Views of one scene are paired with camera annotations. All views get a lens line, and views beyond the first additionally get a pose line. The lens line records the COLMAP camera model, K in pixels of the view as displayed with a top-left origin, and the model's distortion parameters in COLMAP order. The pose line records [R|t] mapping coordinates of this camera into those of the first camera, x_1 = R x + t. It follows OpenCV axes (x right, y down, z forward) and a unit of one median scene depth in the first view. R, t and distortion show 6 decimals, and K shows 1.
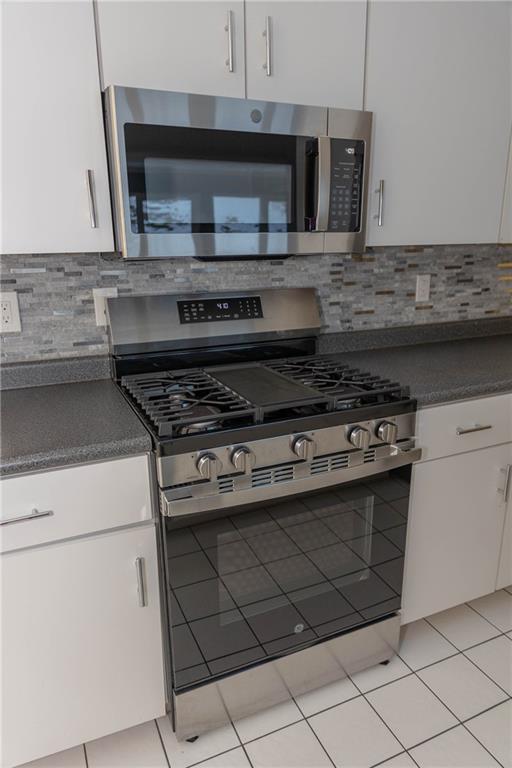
lens RADIAL K [[517.3, 0, 250.8], [0, 517.3, 388.6], [0, 0, 1]] dist [0.006962, -0.003425]
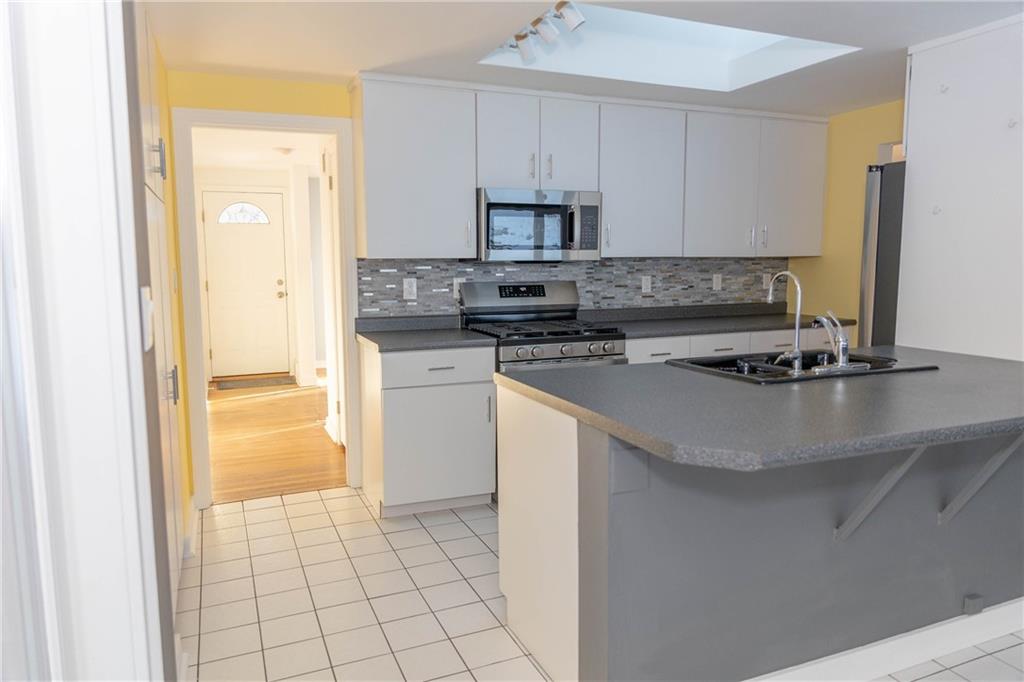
lens RADIAL K [[689.8, 0, 508.9], [0, 689.8, 336.3], [0, 0, 1]] dist [0.006962, -0.003425]
pose [[0.999845, 0.012686, -0.012179, -0.062800], [-0.014457, 0.987243, -0.158562, 0.328203], [0.010012, 0.158714, 0.987274, -1.143322]]
